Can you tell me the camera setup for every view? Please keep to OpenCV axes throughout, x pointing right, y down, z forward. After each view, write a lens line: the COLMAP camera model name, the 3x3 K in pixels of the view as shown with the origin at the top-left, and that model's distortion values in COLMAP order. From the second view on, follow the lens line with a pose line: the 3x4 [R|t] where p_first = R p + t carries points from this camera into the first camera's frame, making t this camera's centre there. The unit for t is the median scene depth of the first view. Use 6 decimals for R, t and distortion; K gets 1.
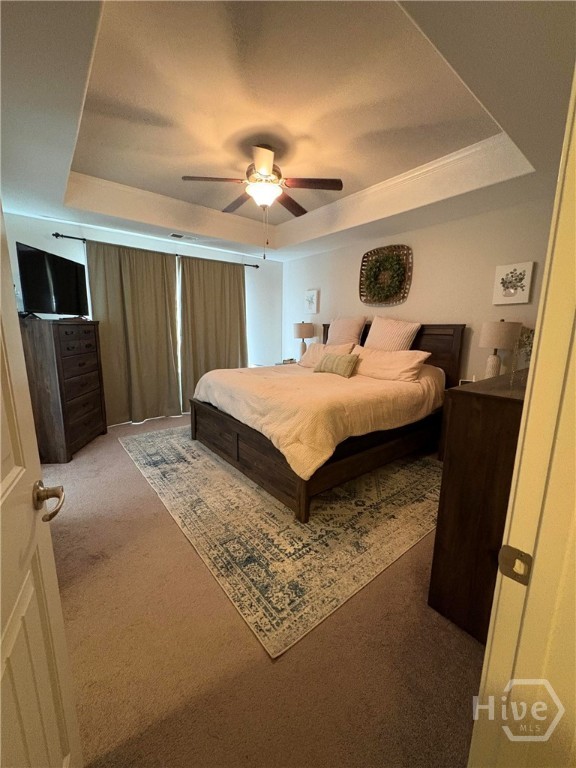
lens RADIAL K [[303.6, 0, 286.8], [0, 303.6, 381.5], [0, 0, 1]] dist [-0.000097, 0.000601]
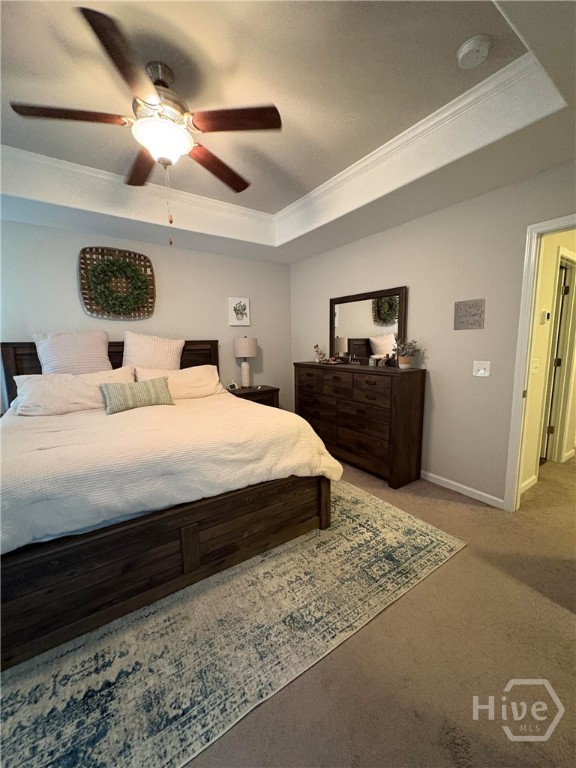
lens RADIAL K [[303.6, 0, 287.3], [0, 303.6, 386.0], [0, 0, 1]] dist [-0.000097, 0.000601]
pose [[0.078908, -0.158407, 0.984216, -0.790347], [0.194643, 0.970740, 0.140633, -0.162715], [-0.977695, 0.180474, 0.107432, 0.800822]]
